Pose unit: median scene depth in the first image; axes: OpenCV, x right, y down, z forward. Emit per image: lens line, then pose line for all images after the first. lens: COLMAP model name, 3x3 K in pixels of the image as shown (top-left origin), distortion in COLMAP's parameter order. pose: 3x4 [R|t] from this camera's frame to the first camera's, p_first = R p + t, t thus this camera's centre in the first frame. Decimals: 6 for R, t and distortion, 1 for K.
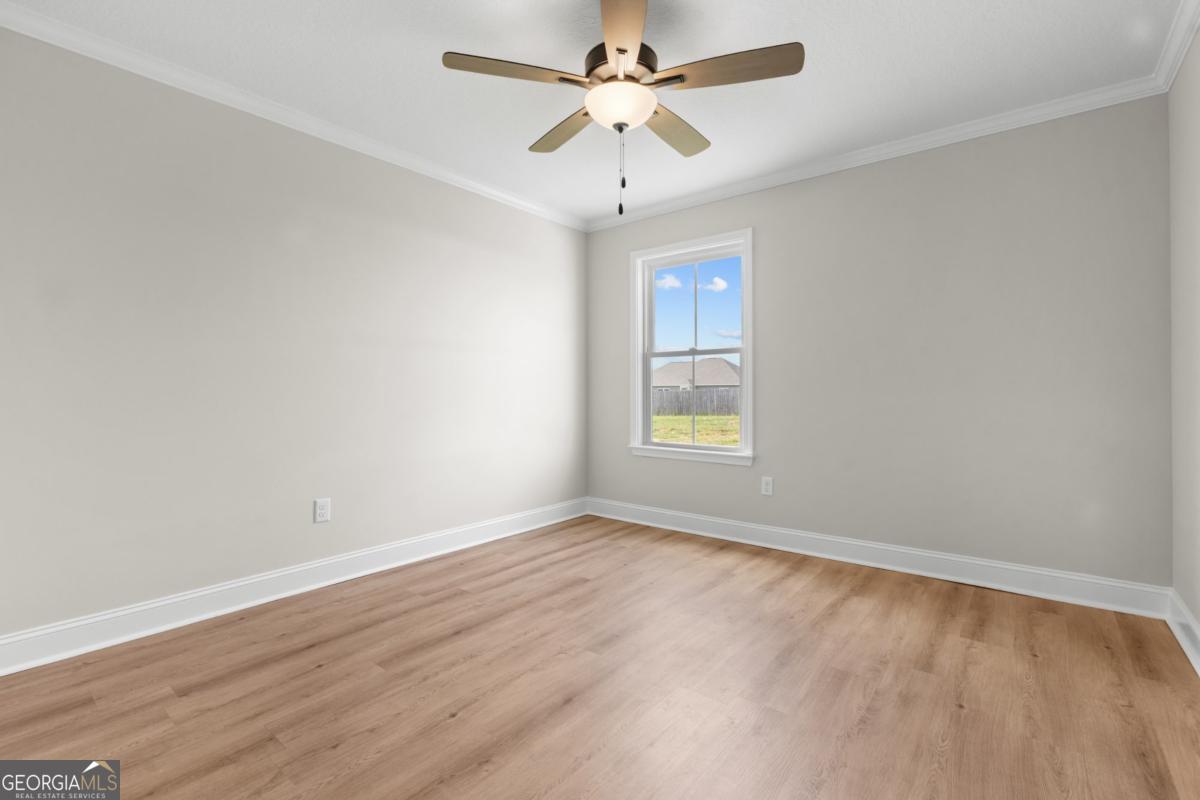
lens RADIAL K [[535.1, 0, 600.5], [0, 535.1, 389.7], [0, 0, 1]] dist [0.000051, -0.000040]
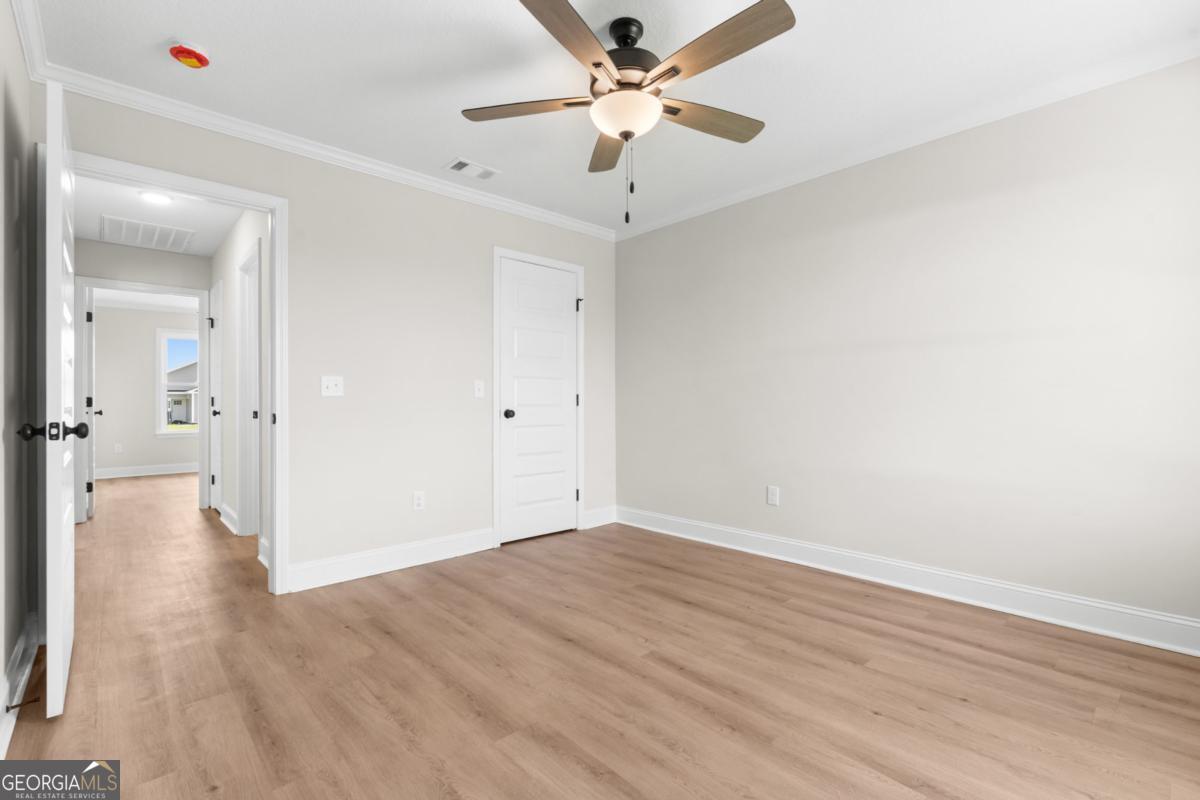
lens RADIAL K [[535.1, 0, 603.7], [0, 535.1, 401.1], [0, 0, 1]] dist [0.000051, -0.000040]
pose [[-0.139436, 0.000488, -0.990231, 0.753771], [0.010390, 0.999946, -0.000970, 0.005159], [0.990177, -0.010424, -0.139433, 0.794959]]
